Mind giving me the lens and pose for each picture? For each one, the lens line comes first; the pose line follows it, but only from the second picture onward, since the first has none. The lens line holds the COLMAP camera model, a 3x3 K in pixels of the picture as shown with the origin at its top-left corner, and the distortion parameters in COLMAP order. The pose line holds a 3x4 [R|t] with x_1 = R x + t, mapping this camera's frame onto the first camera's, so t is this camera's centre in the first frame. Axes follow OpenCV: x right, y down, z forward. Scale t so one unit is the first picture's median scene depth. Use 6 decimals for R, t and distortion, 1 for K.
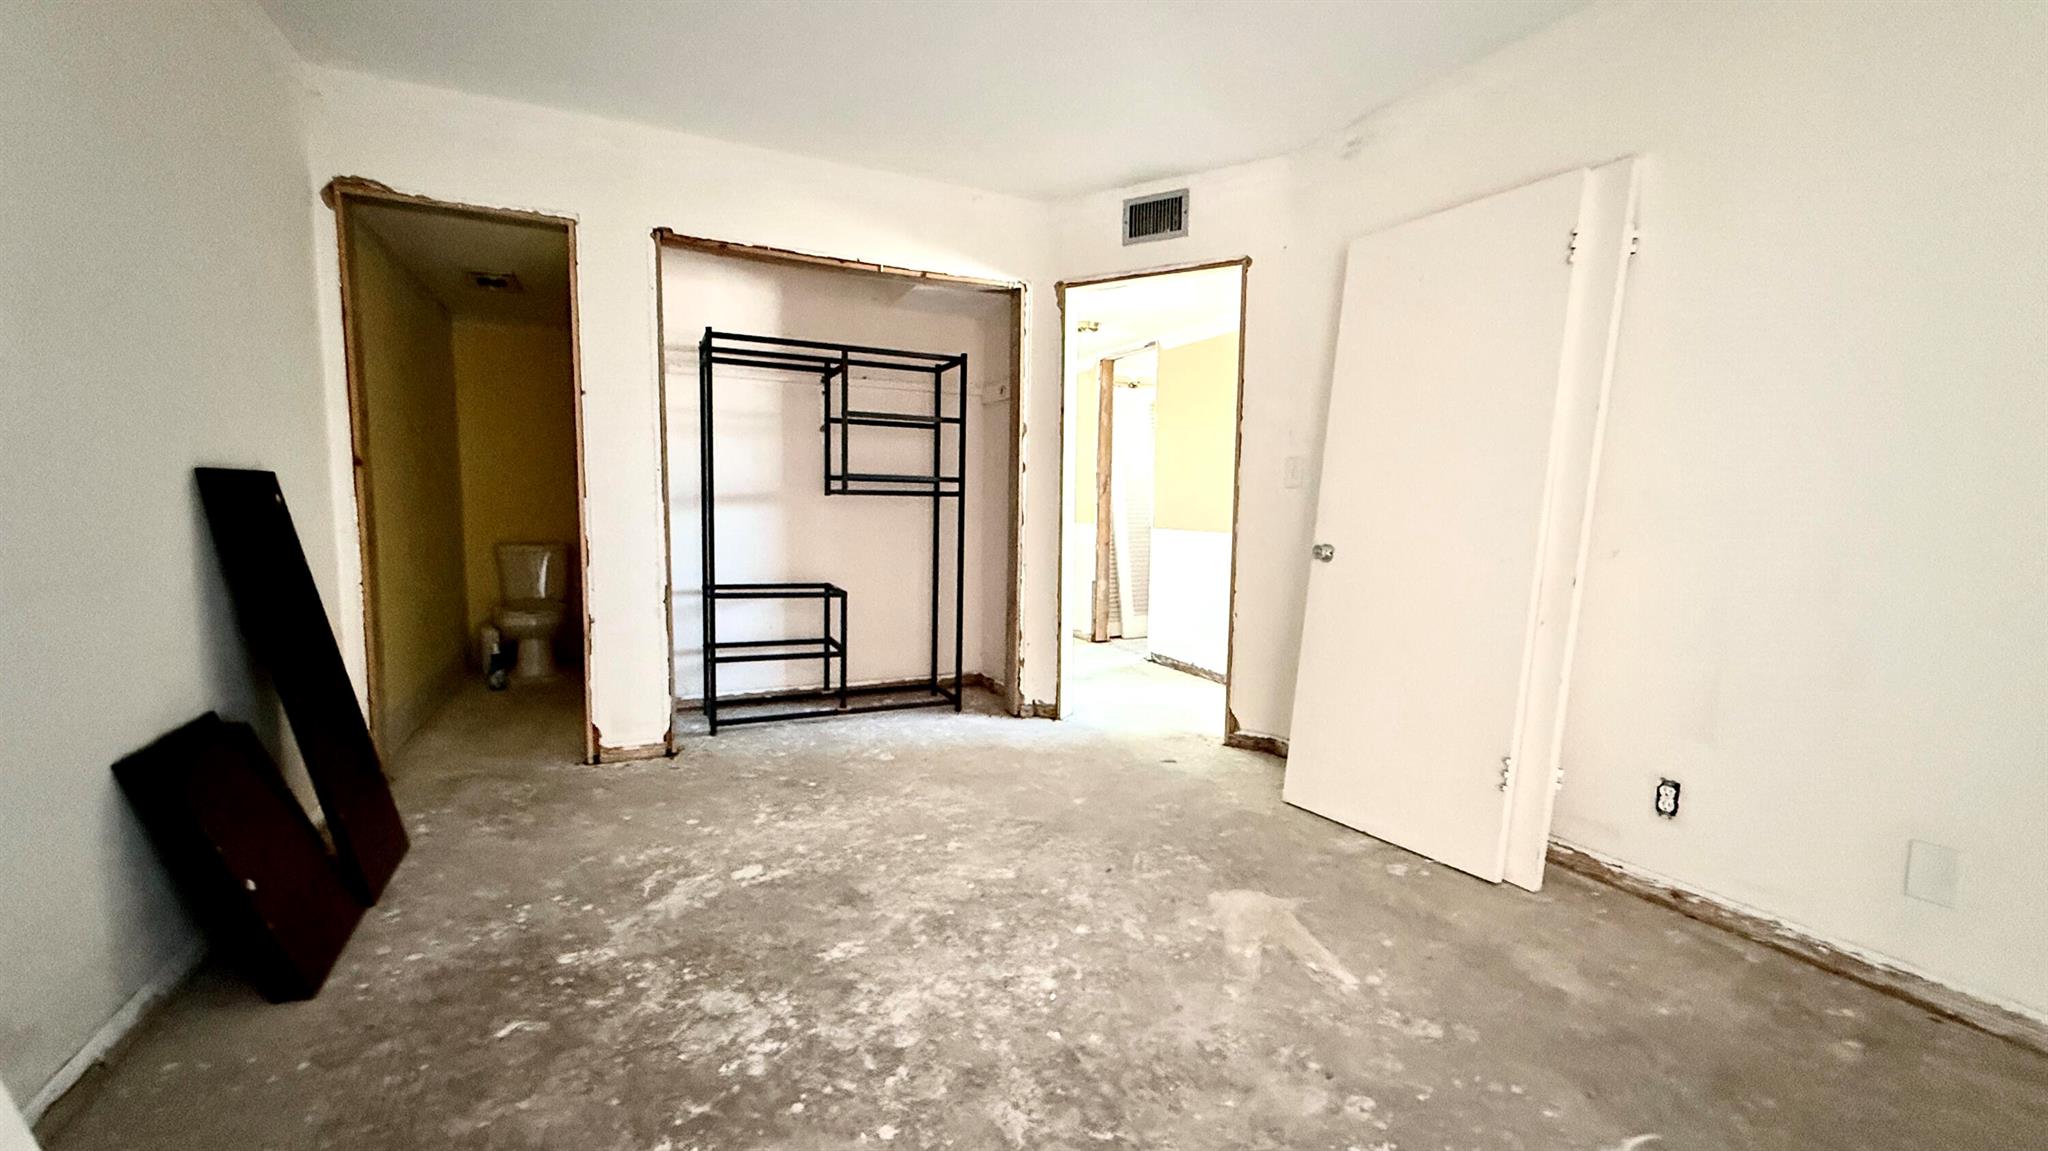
lens RADIAL K [[815.1, 0, 1021.9], [0, 815.1, 582.2], [0, 0, 1]] dist [-0.000631, -0.000344]
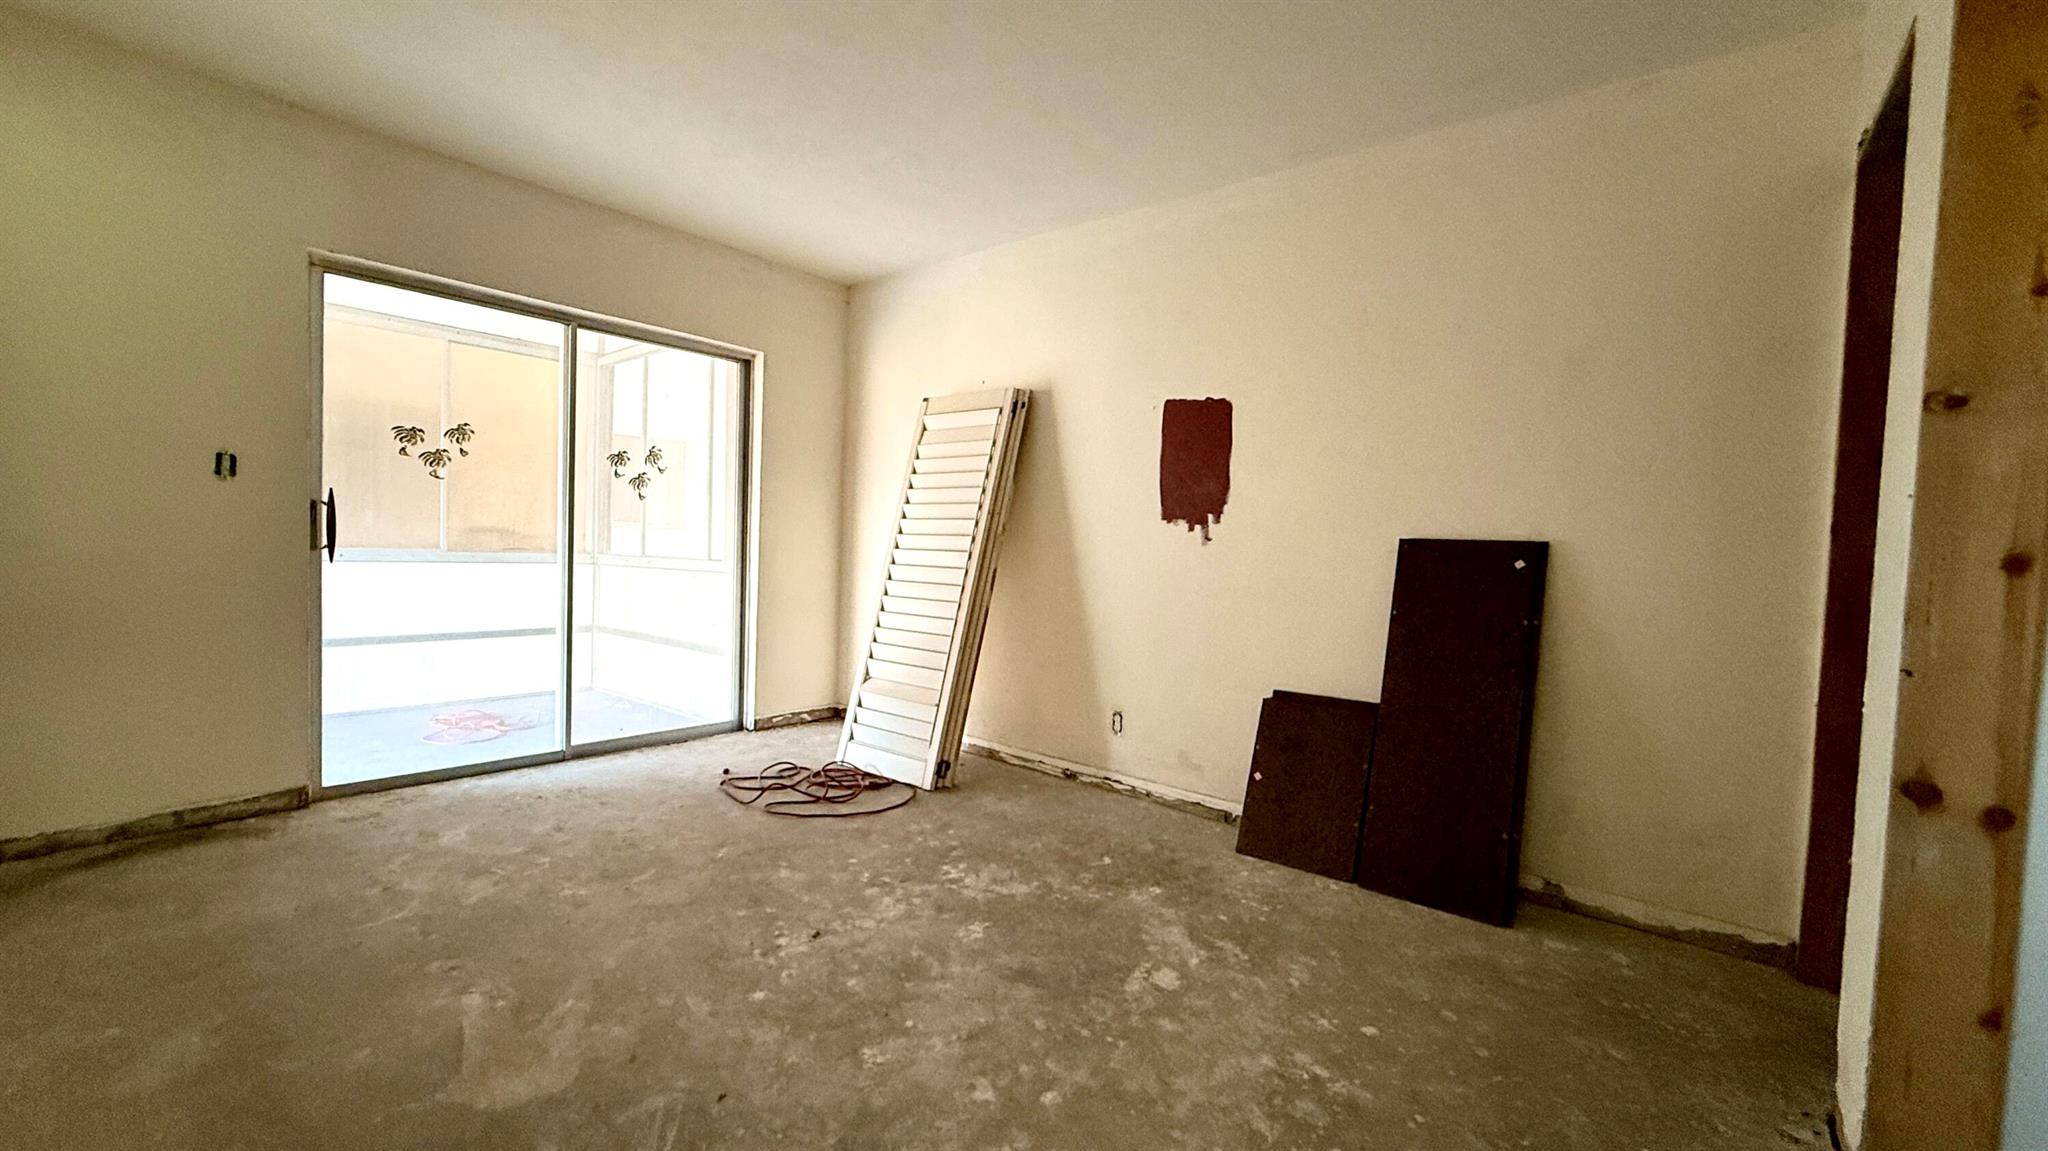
lens RADIAL K [[815.1, 0, 1022.9], [0, 815.1, 574.9], [0, 0, 1]] dist [-0.000631, -0.000344]
pose [[-0.906735, -0.029436, -0.420671, 0.197093], [-0.091634, 0.987478, 0.128415, -0.181364], [0.411624, 0.154986, -0.898079, 1.821205]]
